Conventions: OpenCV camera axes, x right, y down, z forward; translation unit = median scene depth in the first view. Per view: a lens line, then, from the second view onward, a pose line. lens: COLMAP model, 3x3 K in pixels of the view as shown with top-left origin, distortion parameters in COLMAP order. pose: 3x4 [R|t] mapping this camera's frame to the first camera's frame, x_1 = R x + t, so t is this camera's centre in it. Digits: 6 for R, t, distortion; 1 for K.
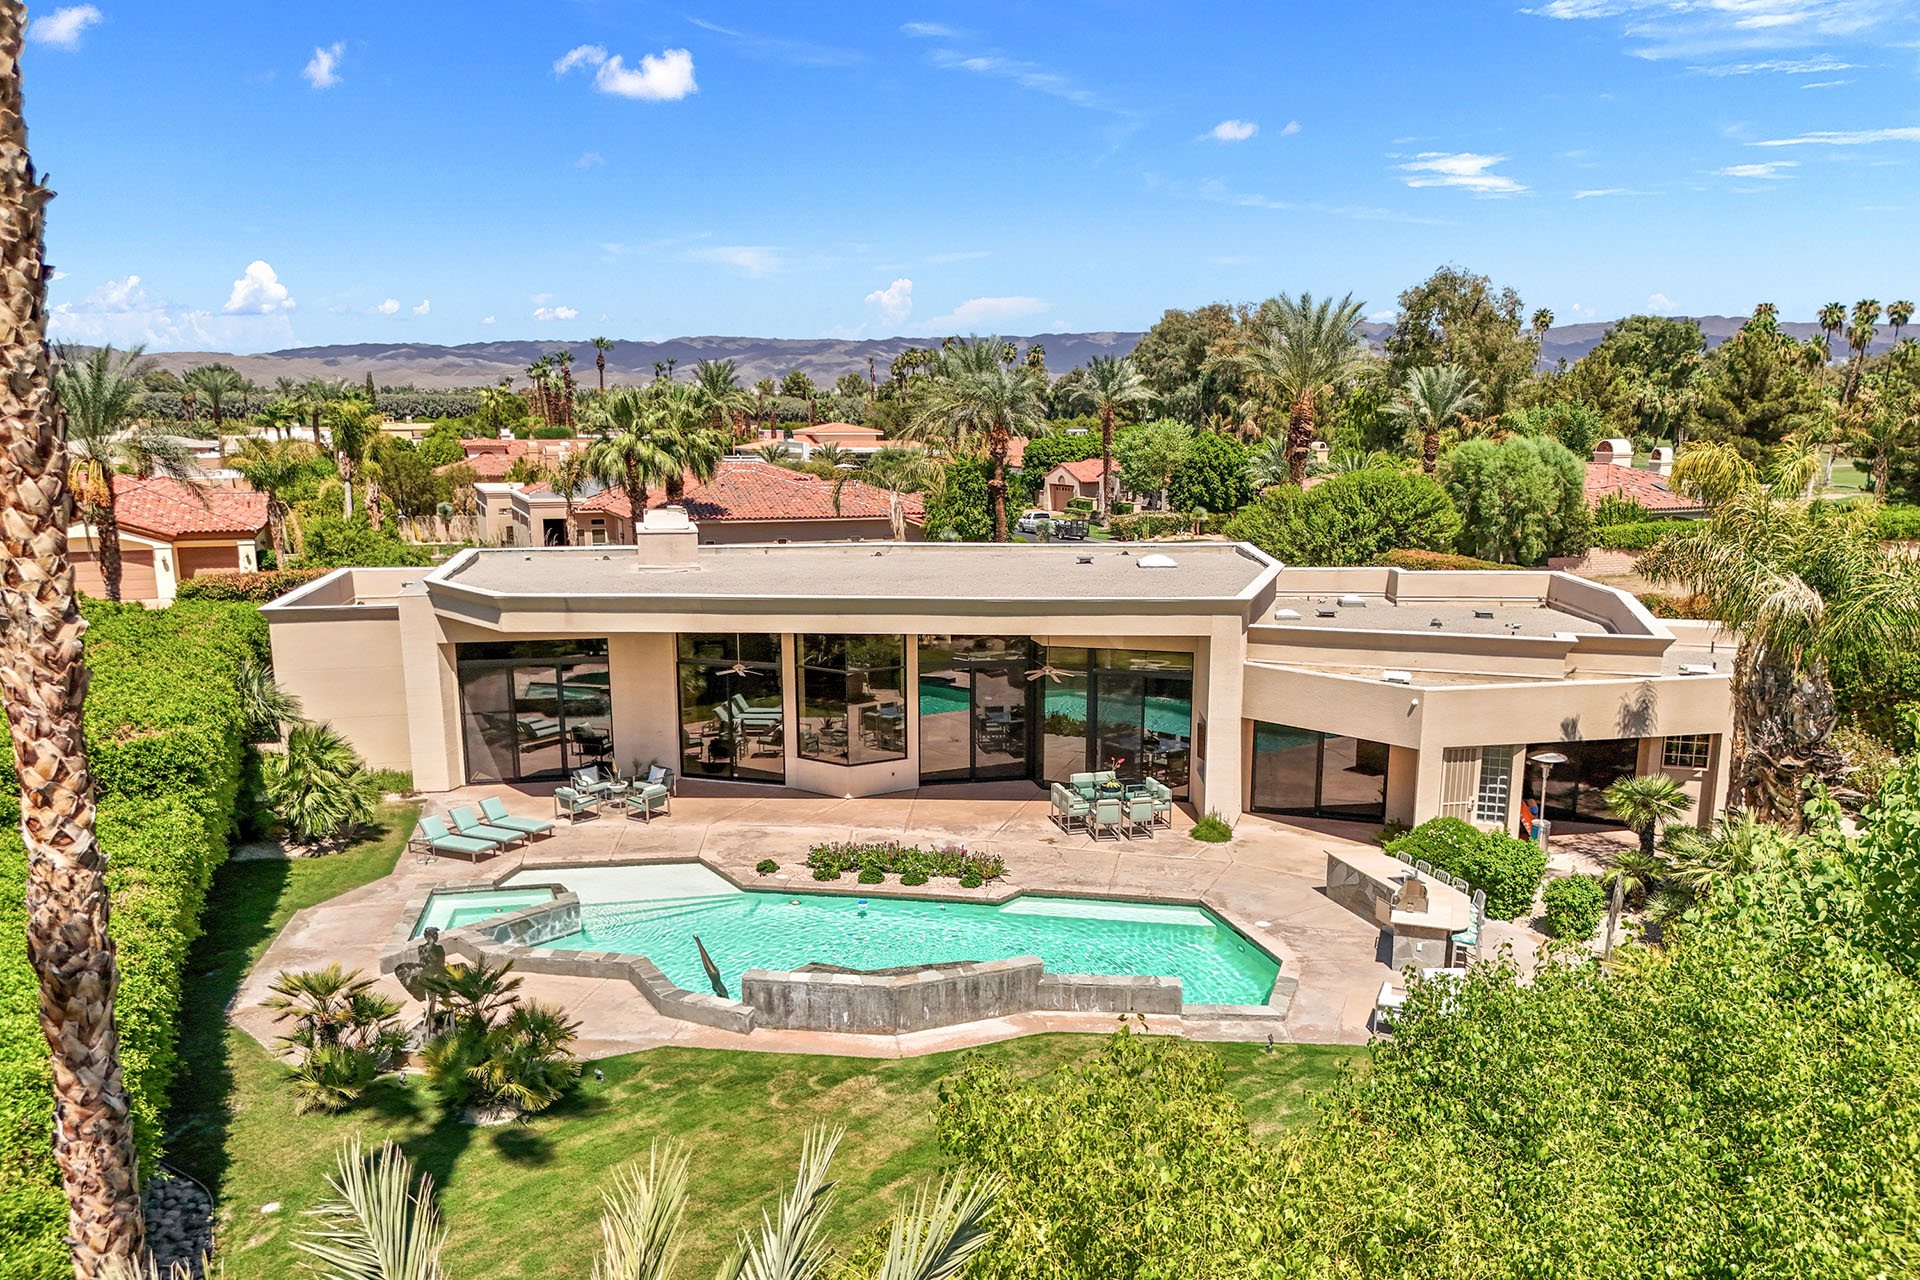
lens RADIAL K [[1404.5, 0, 962.4], [0, 1404.5, 645.0], [0, 0, 1]] dist [0.047921, -0.026444]
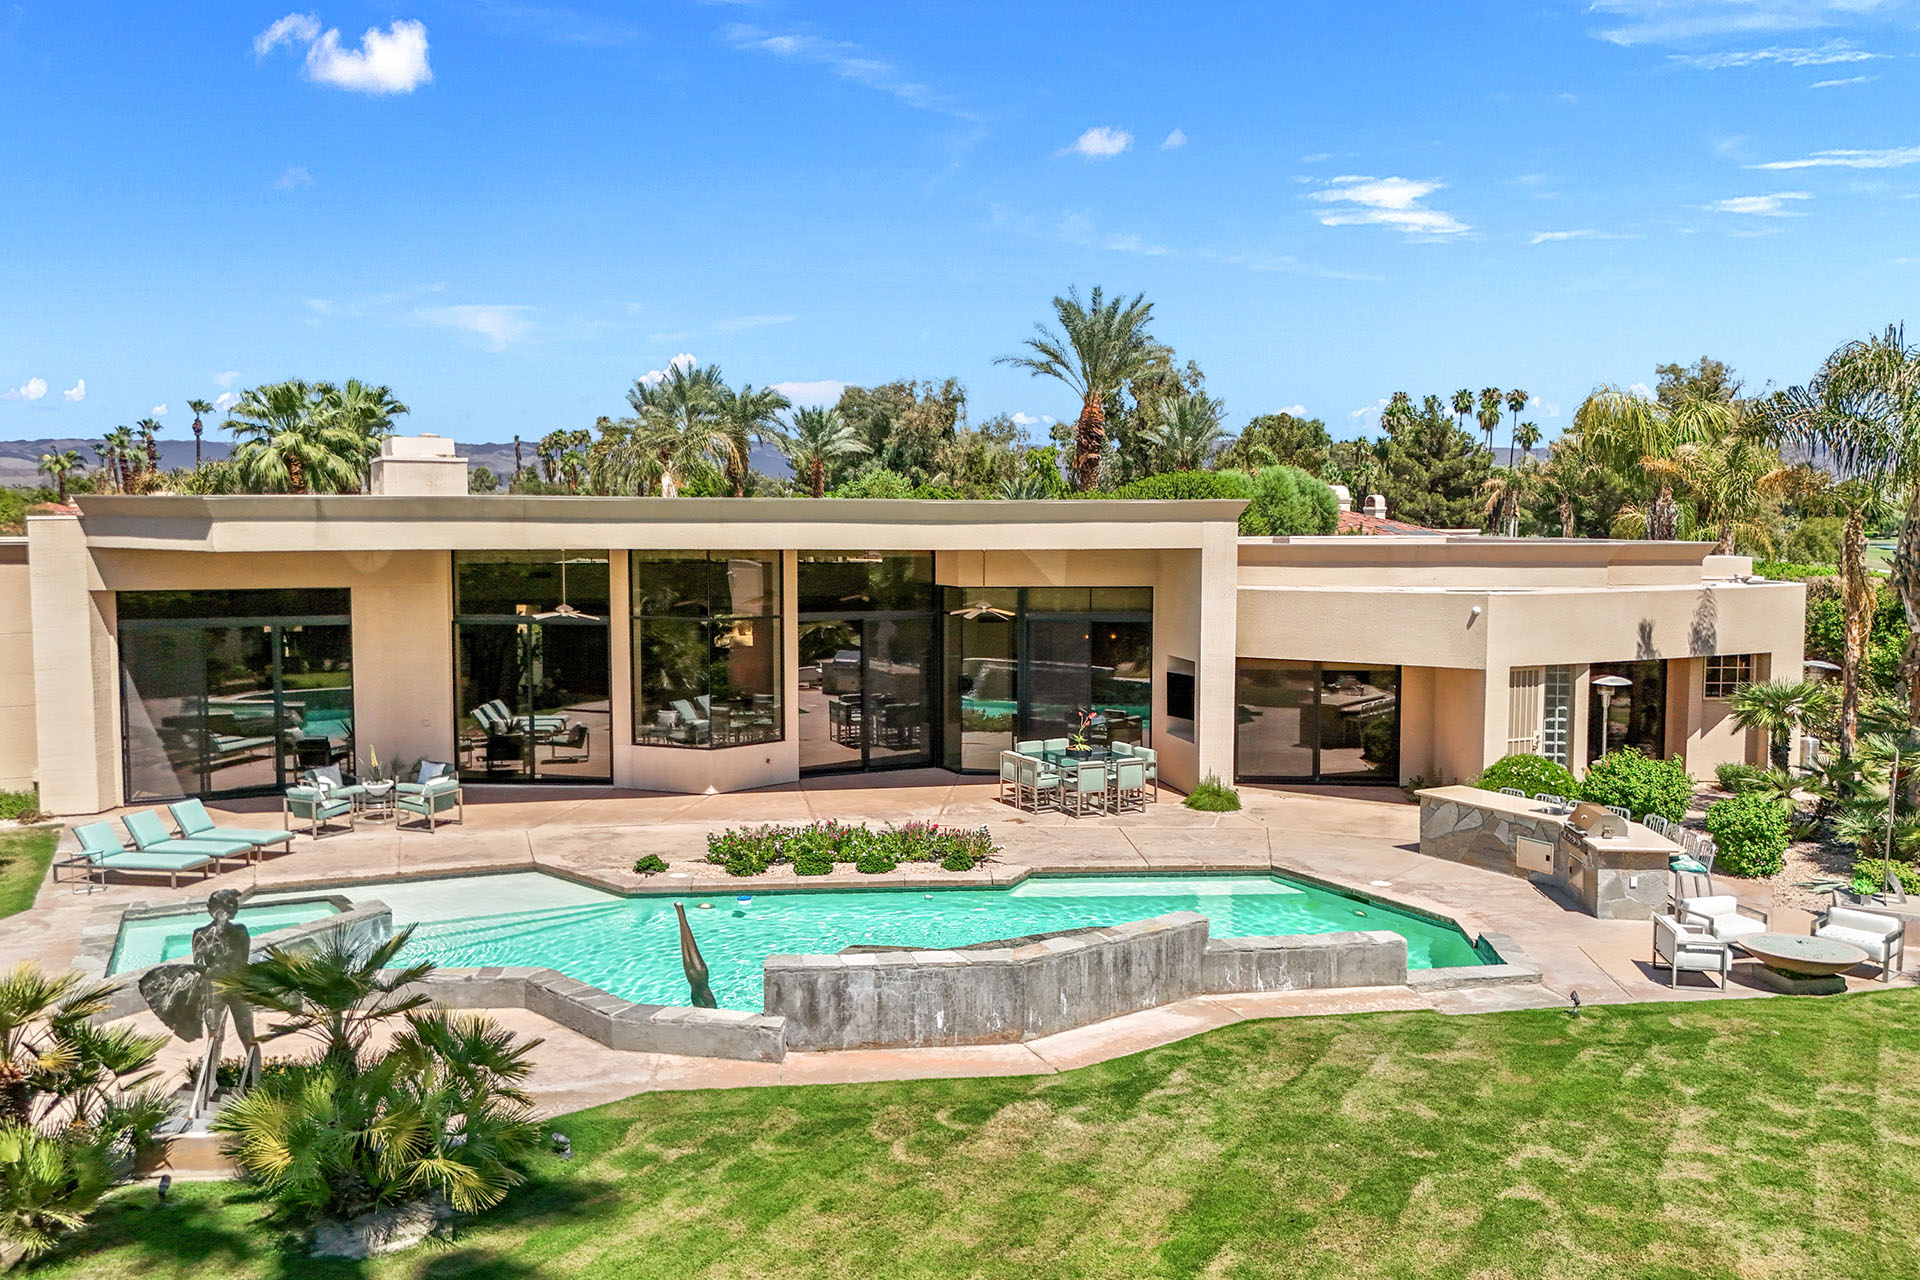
lens RADIAL K [[1404.5, 0, 916.7], [0, 1404.5, 596.2], [0, 0, 1]] dist [0.047921, -0.026444]
pose [[0.969494, -0.004362, 0.245075, -0.183304], [0.036297, 0.991374, -0.125940, 0.120463], [-0.242411, 0.130993, 0.961290, 0.296794]]
